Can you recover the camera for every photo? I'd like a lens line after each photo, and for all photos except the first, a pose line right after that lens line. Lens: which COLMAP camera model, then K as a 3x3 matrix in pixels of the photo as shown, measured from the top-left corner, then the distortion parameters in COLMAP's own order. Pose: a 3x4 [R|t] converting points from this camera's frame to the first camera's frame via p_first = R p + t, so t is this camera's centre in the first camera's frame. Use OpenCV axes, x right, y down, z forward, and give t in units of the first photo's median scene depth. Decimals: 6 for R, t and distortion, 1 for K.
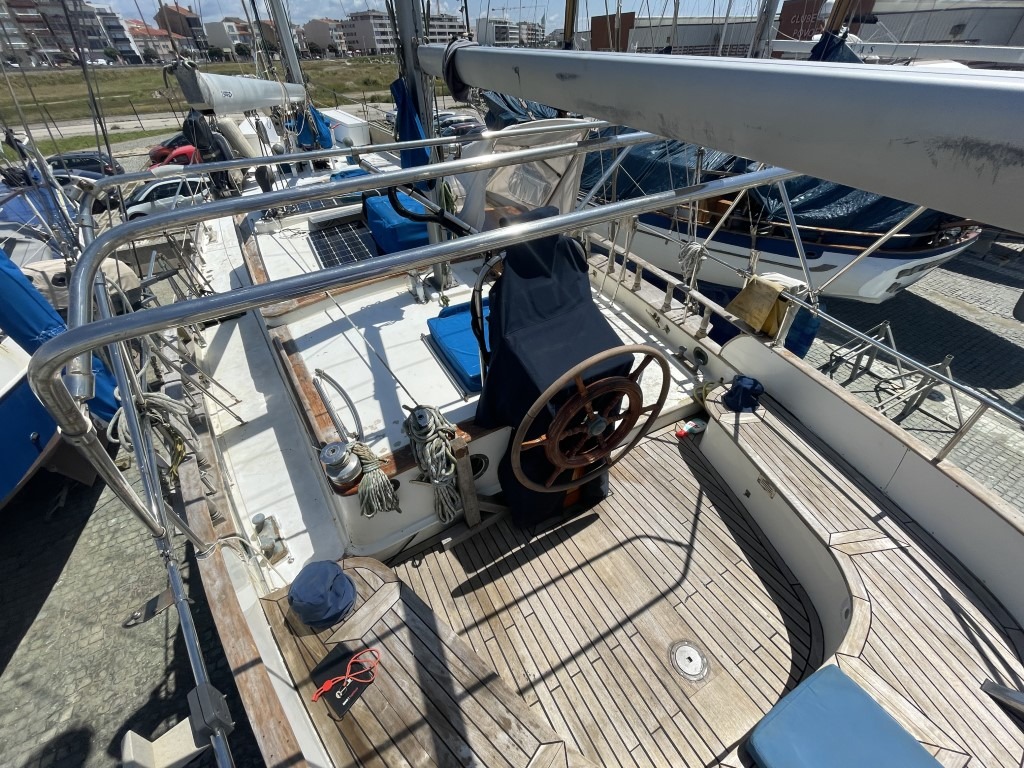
lens RADIAL K [[408.6, 0, 511.1], [0, 408.6, 379.4], [0, 0, 1]] dist [-0.004327, -0.000046]
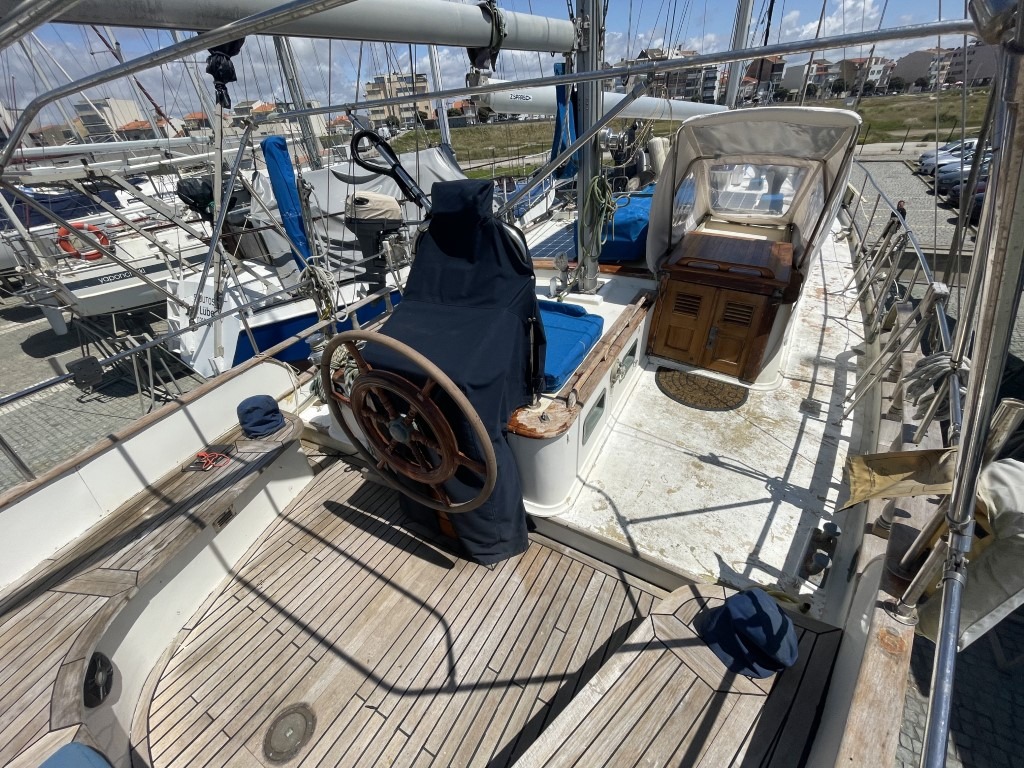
lens RADIAL K [[408.6, 0, 514.6], [0, 408.6, 381.3], [0, 0, 1]] dist [-0.004327, -0.000046]
pose [[0.535834, 0.444212, -0.718023, 0.787780], [-0.487152, 0.857241, 0.166797, -0.202398], [0.689612, 0.260411, 0.675738, 0.495939]]
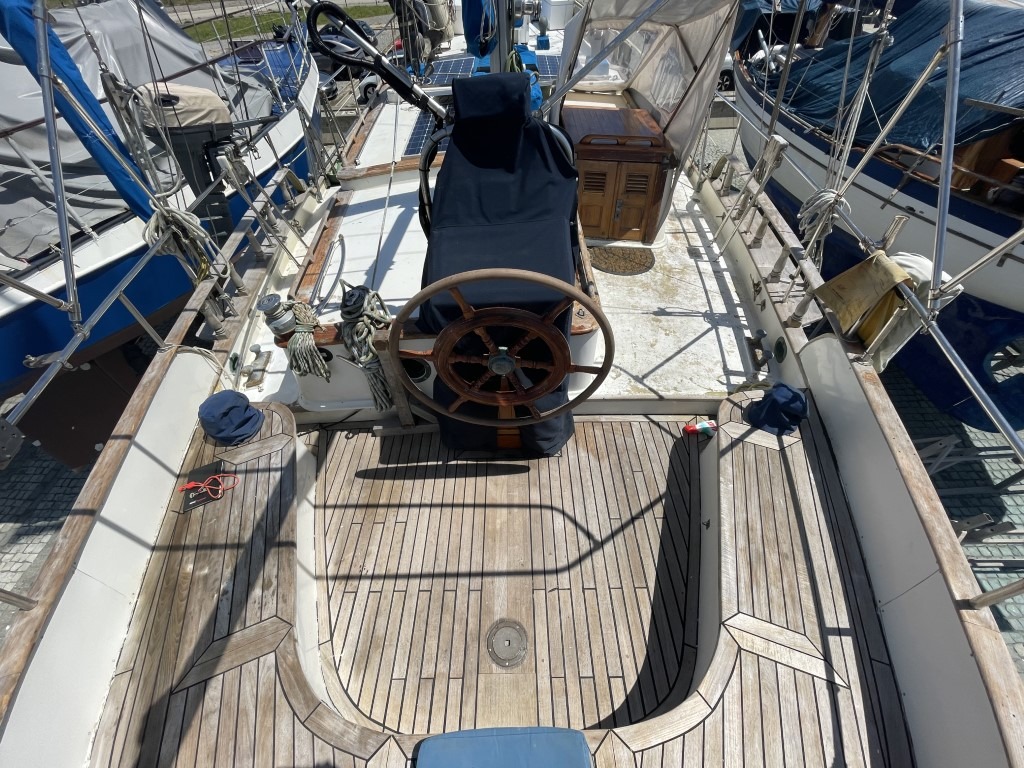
lens RADIAL K [[408.6, 0, 513.0], [0, 408.6, 378.2], [0, 0, 1]] dist [-0.004327, -0.000046]
pose [[0.885204, 0.346834, -0.310032, 0.441266], [-0.290871, 0.932755, 0.212983, -0.039568], [0.363053, -0.098355, 0.926563, 0.195283]]
